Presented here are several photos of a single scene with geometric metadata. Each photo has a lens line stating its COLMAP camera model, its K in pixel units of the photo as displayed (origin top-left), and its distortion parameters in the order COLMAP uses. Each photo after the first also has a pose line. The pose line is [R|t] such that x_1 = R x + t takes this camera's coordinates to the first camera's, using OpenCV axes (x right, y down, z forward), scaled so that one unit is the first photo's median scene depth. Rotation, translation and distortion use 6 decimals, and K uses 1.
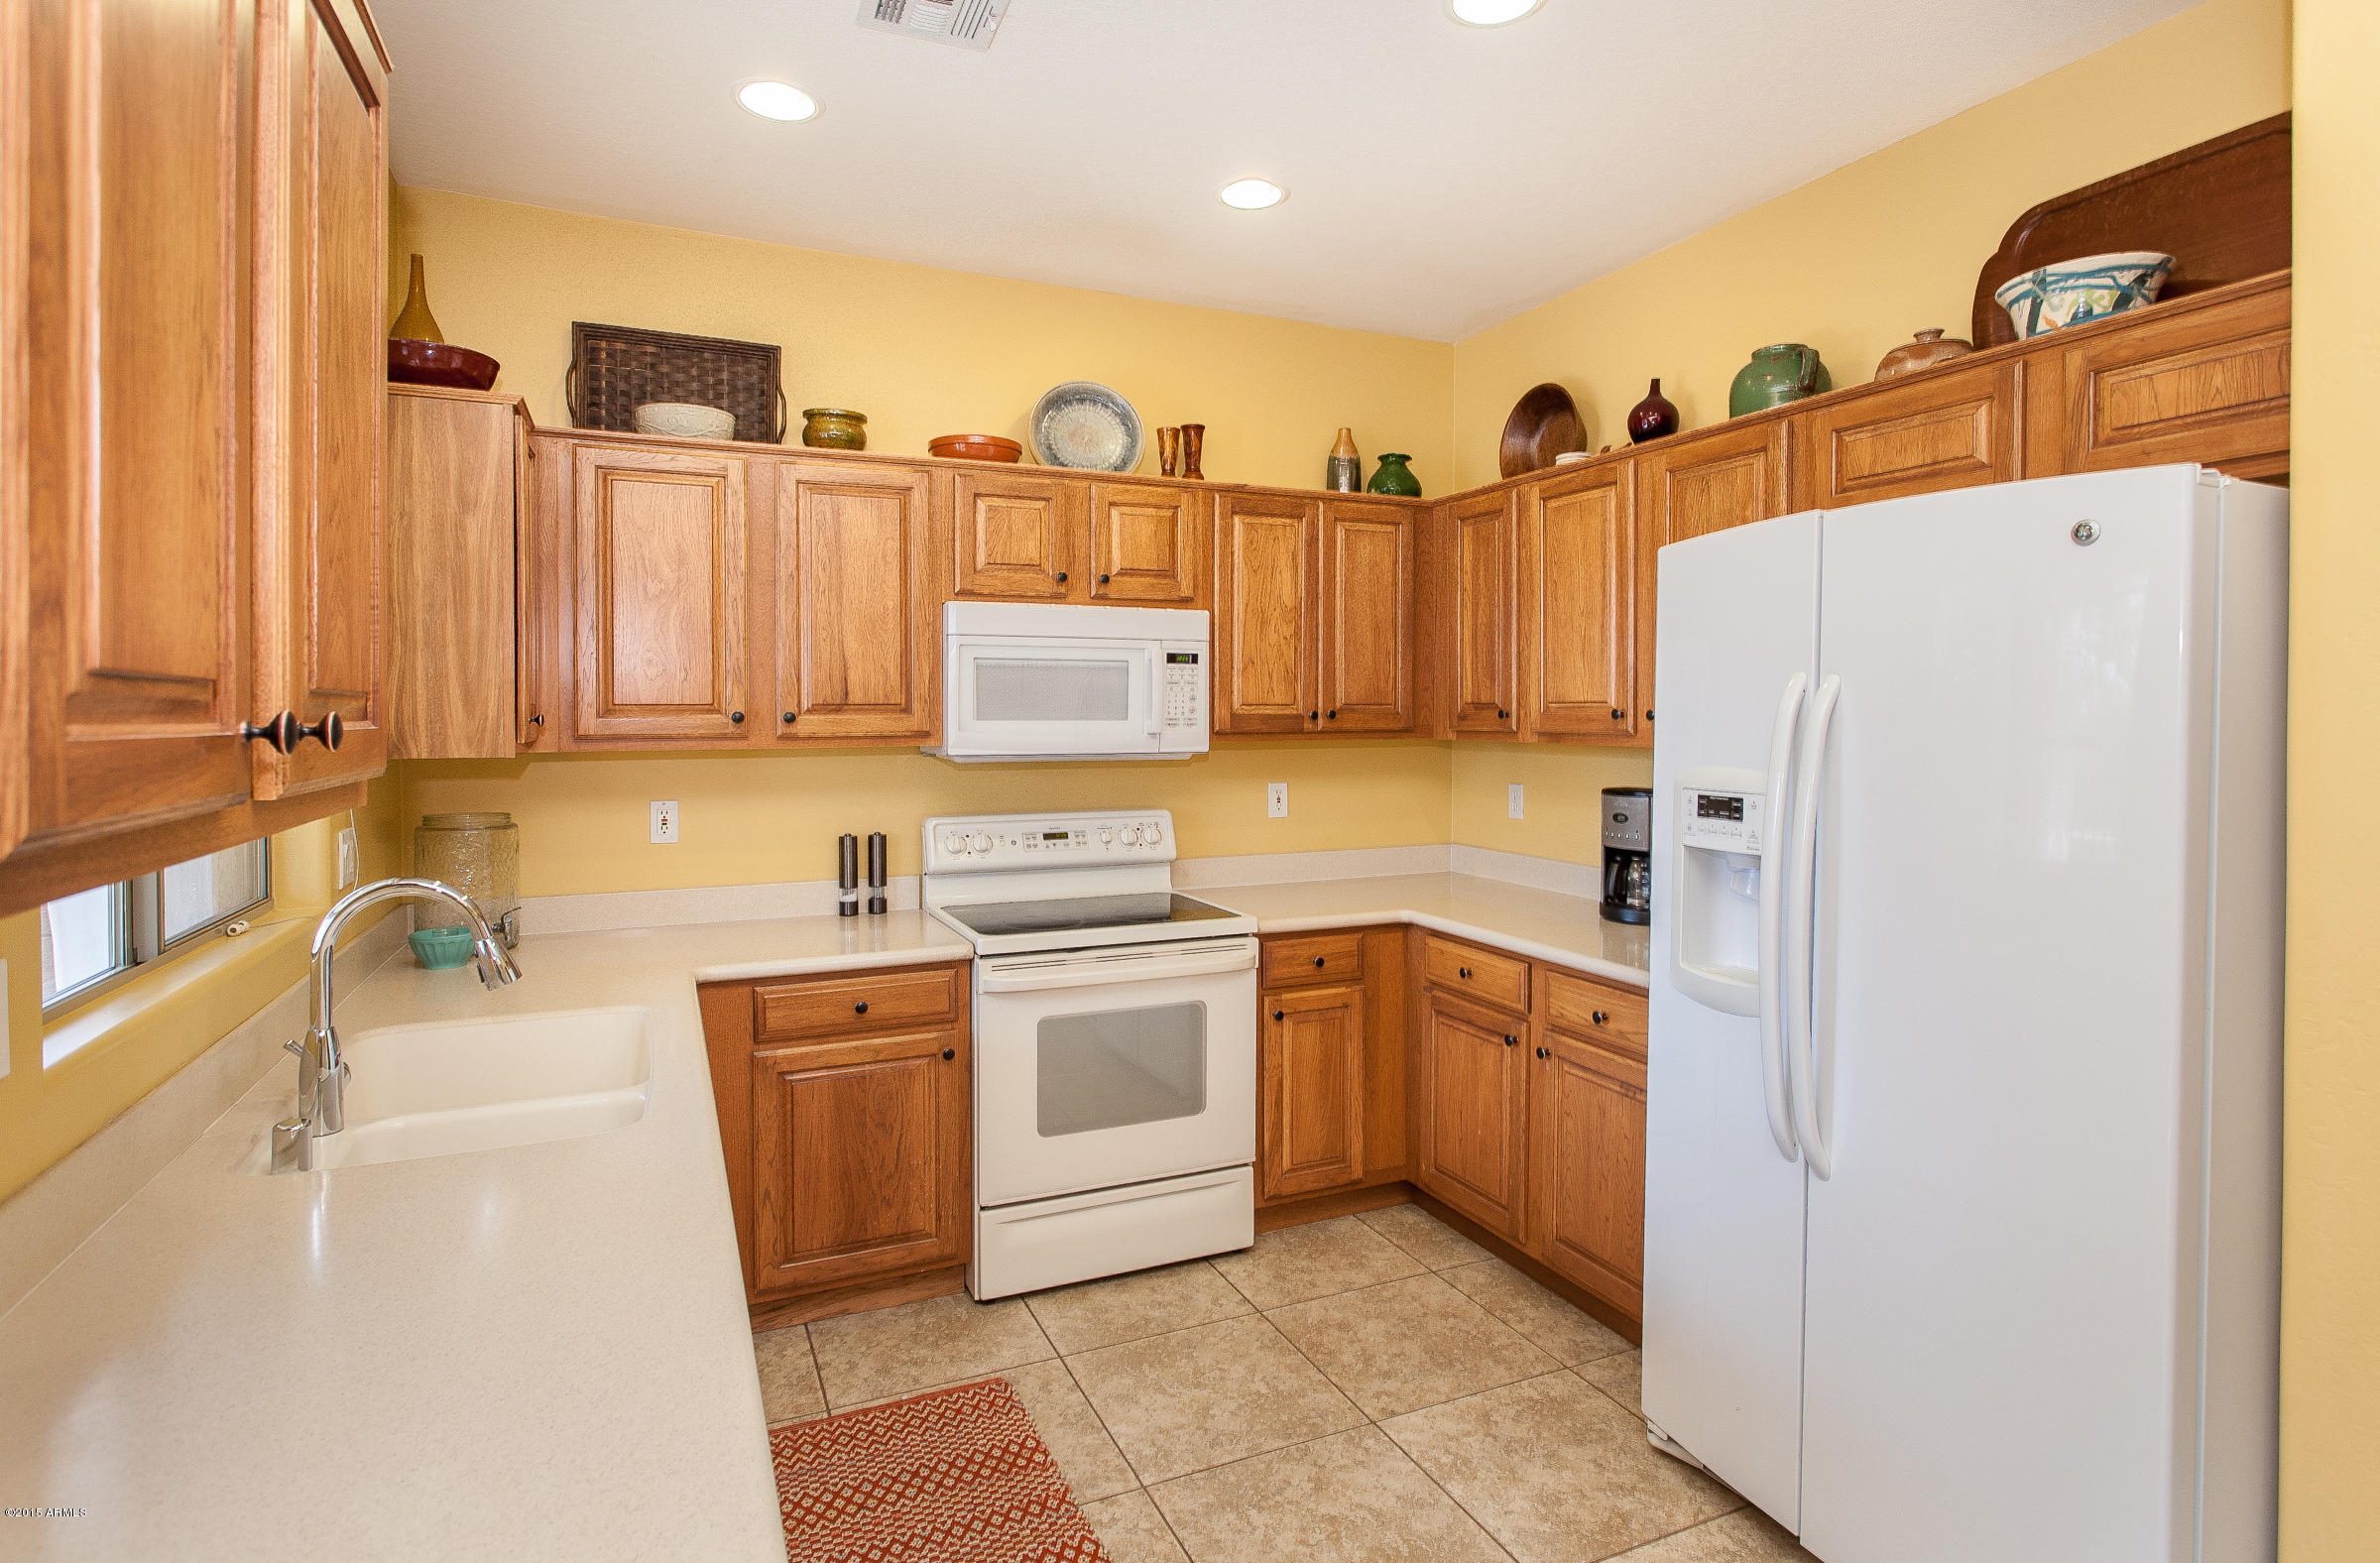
lens RADIAL K [[1214.4, 0, 1196.7], [0, 1214.4, 730.7], [0, 0, 1]] dist [-0.019038, -0.000364]
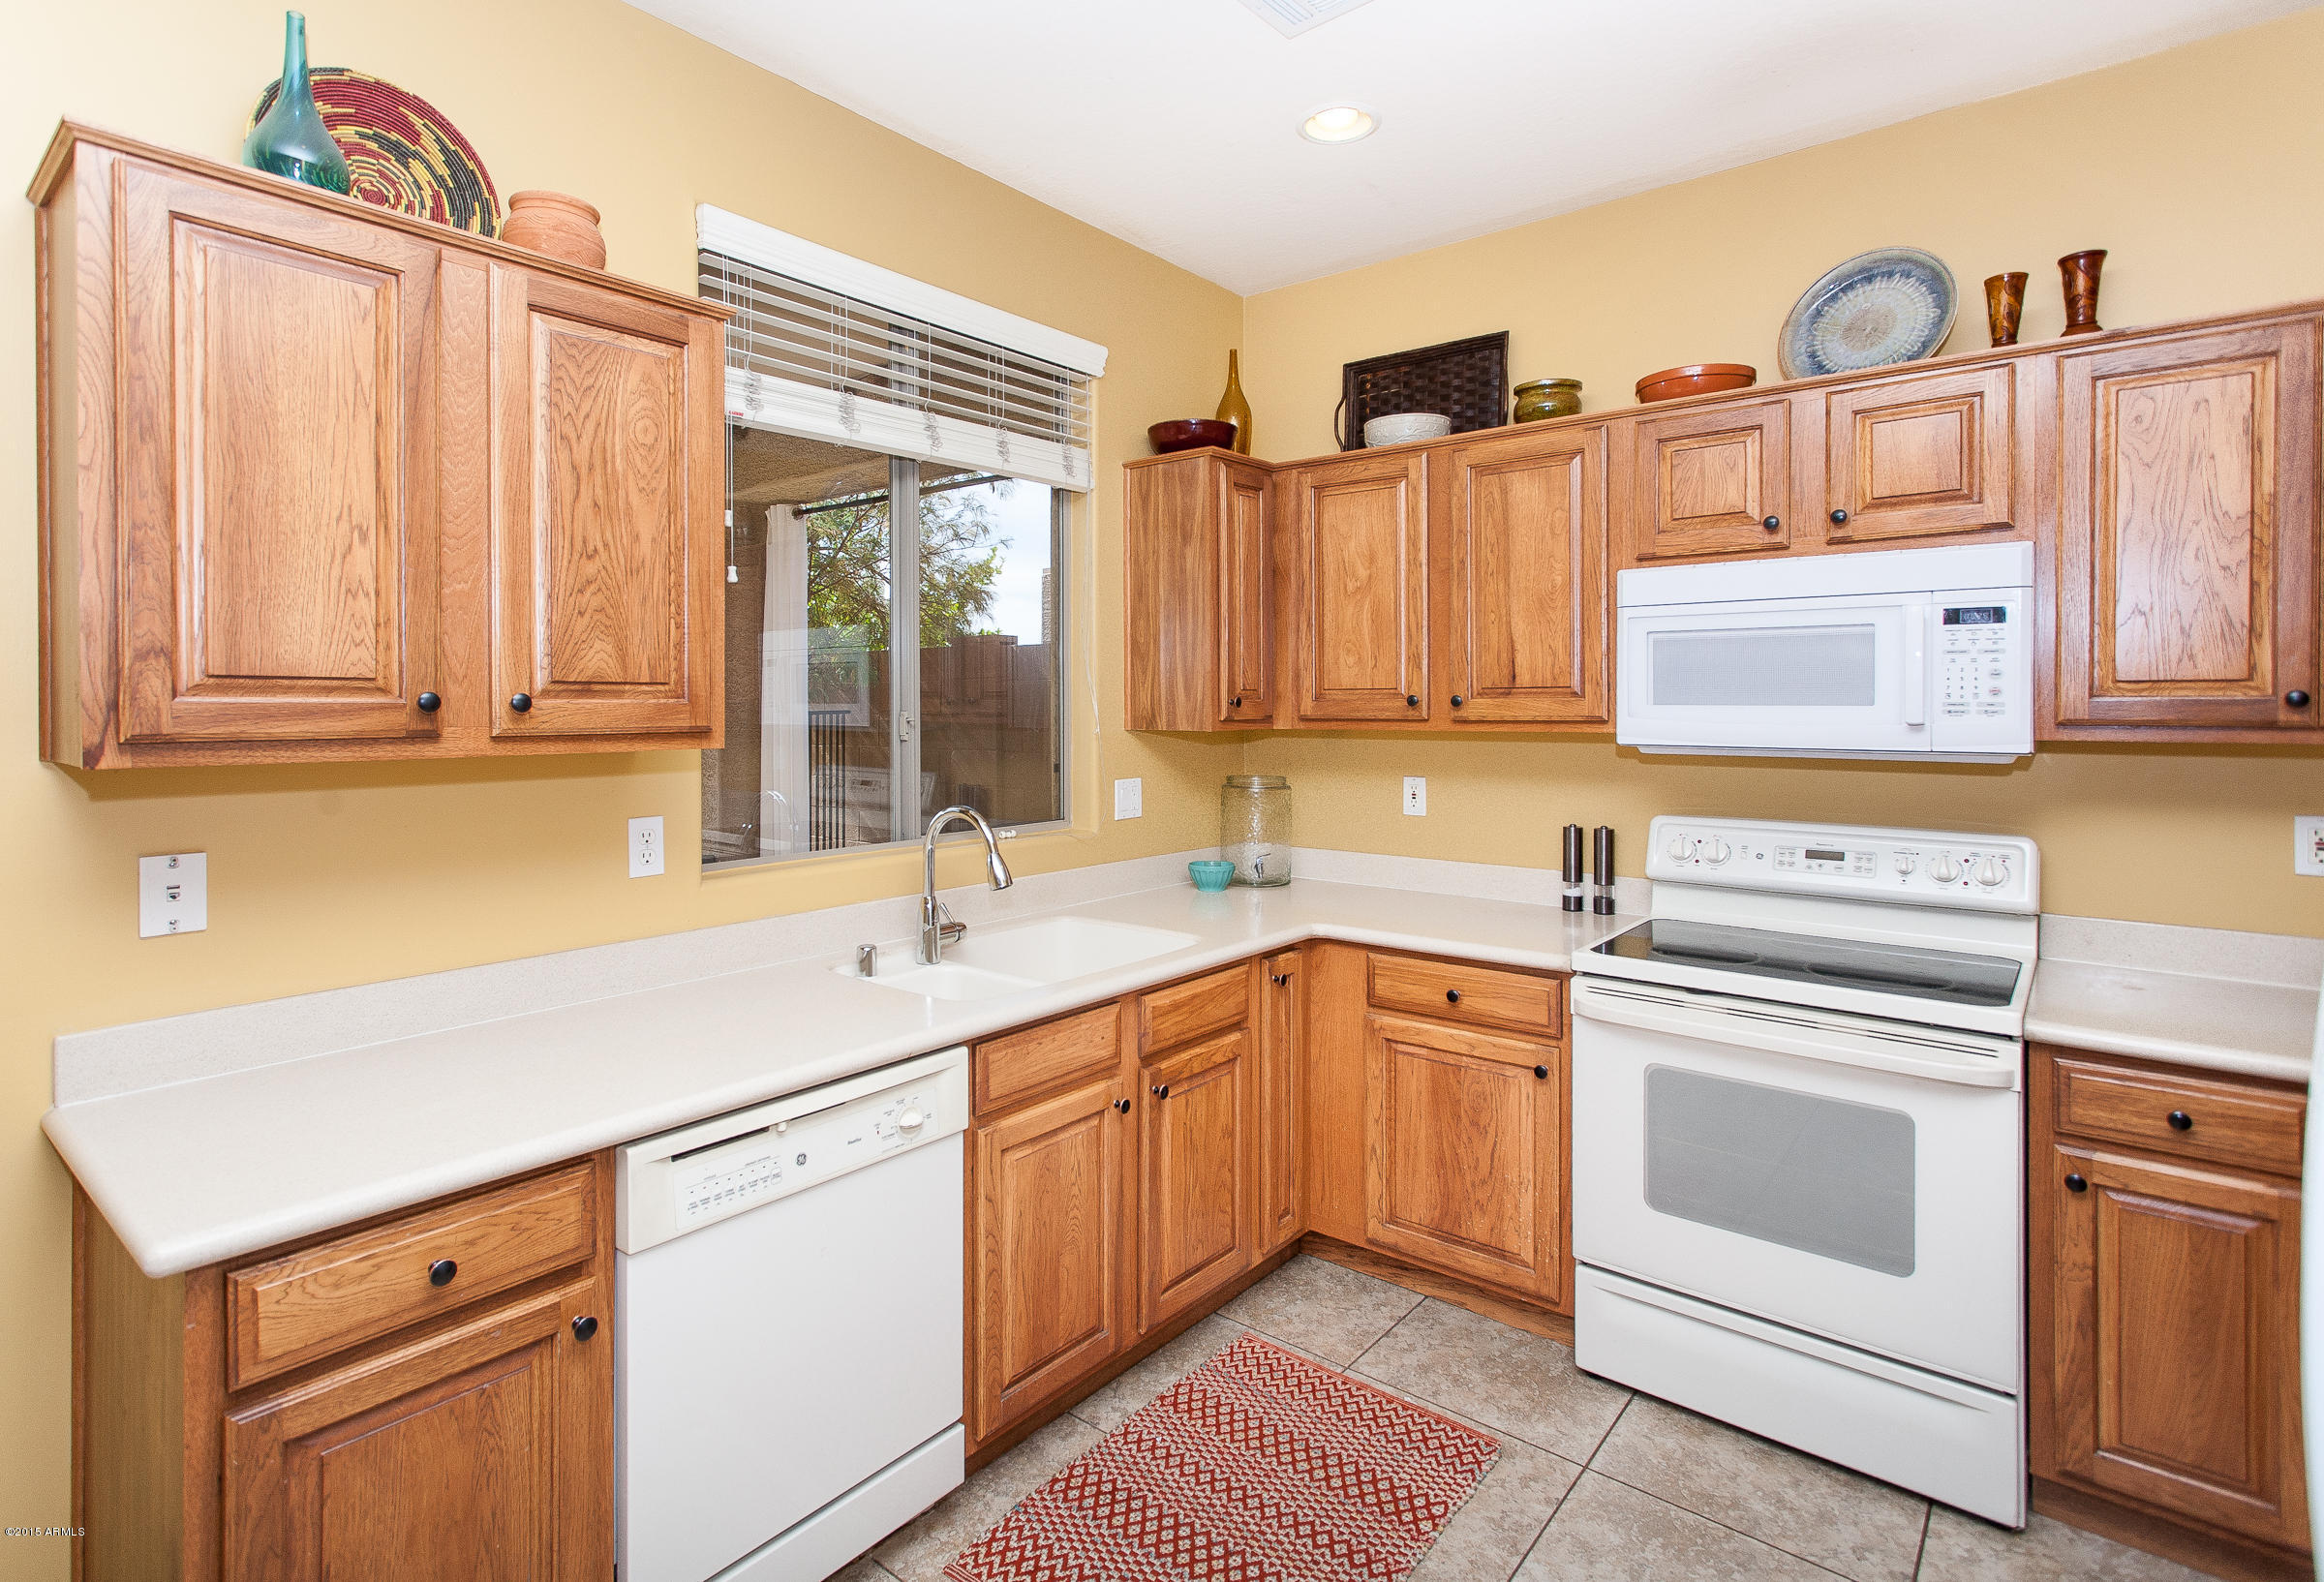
lens RADIAL K [[1160.9, 0, 1117.3], [0, 1160.9, 715.5], [0, 0, 1]] dist [0.004461, 0.000681]
pose [[0.426144, 0.011991, -0.904576, 0.400756], [-0.012989, 0.999890, 0.007136, -0.001779], [0.904562, 0.008709, 0.426253, 0.307447]]
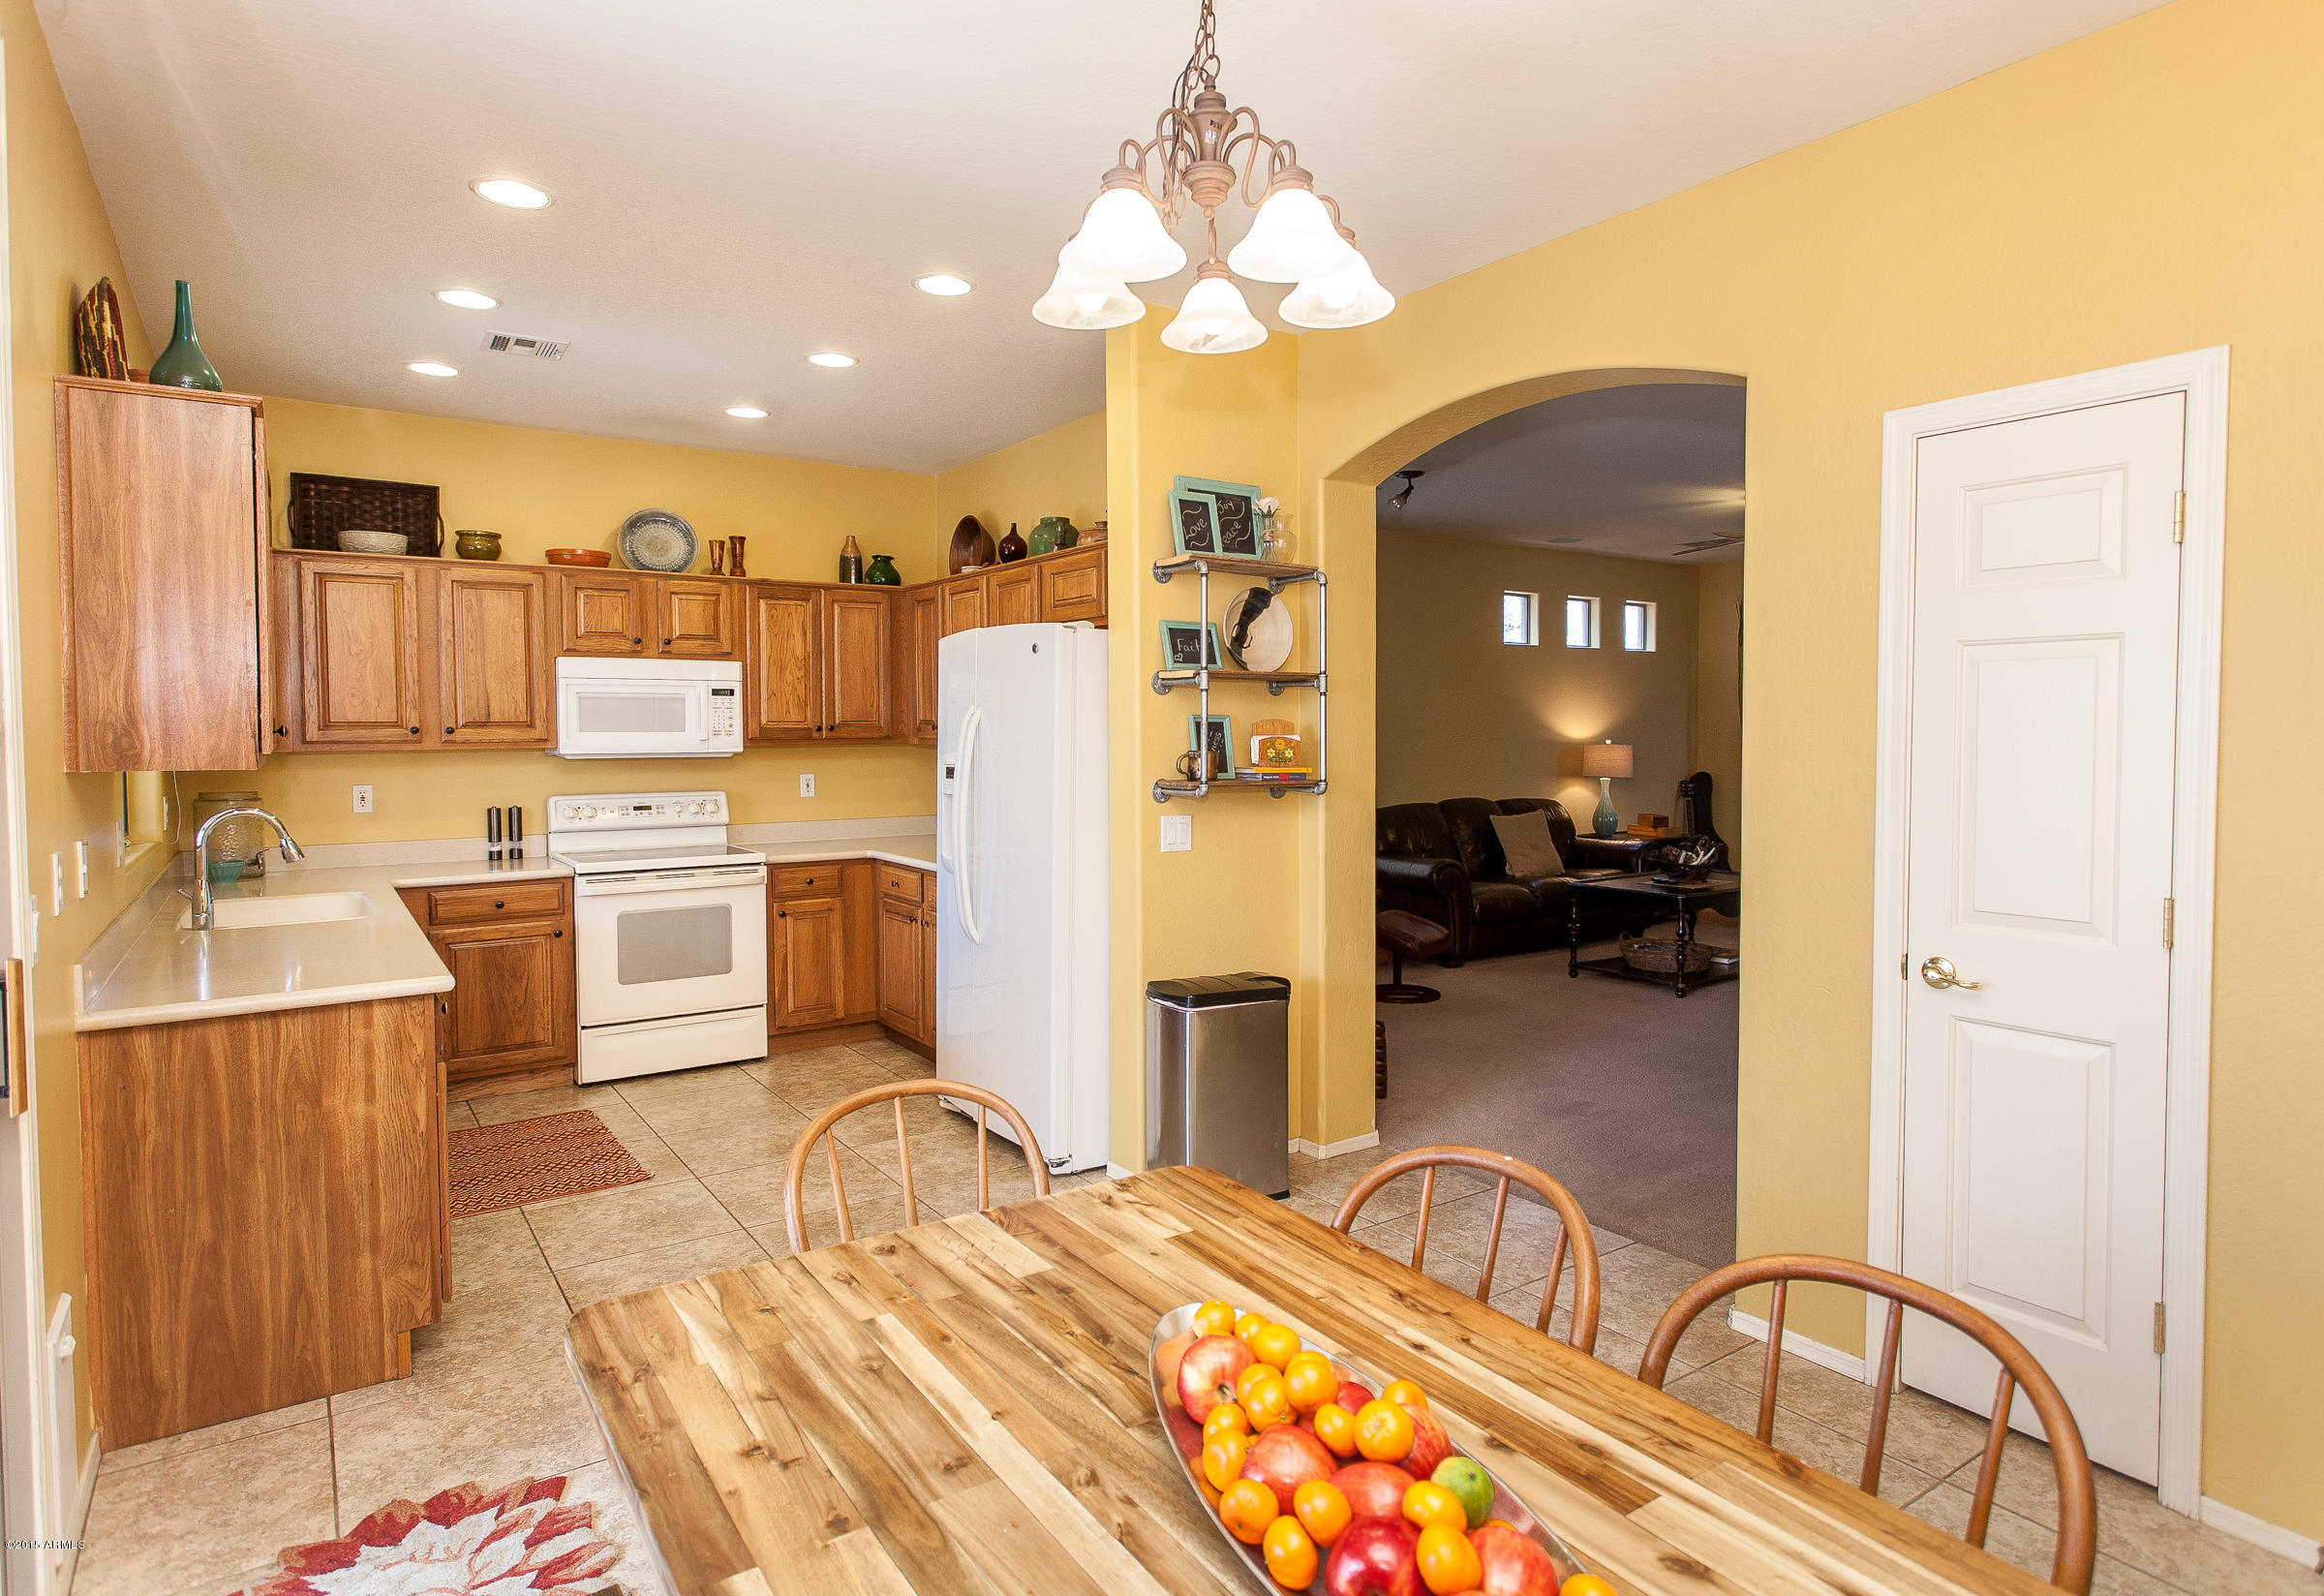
lens RADIAL K [[1291.9, 0, 1167.2], [0, 1291.9, 779.2], [0, 0, 1]] dist [0.003079, 0.005117]
pose [[0.984507, -0.010112, 0.175056, 0.277125], [0.006228, 0.999722, 0.022722, 0.019510], [-0.175237, -0.021280, 0.984296, -0.794153]]
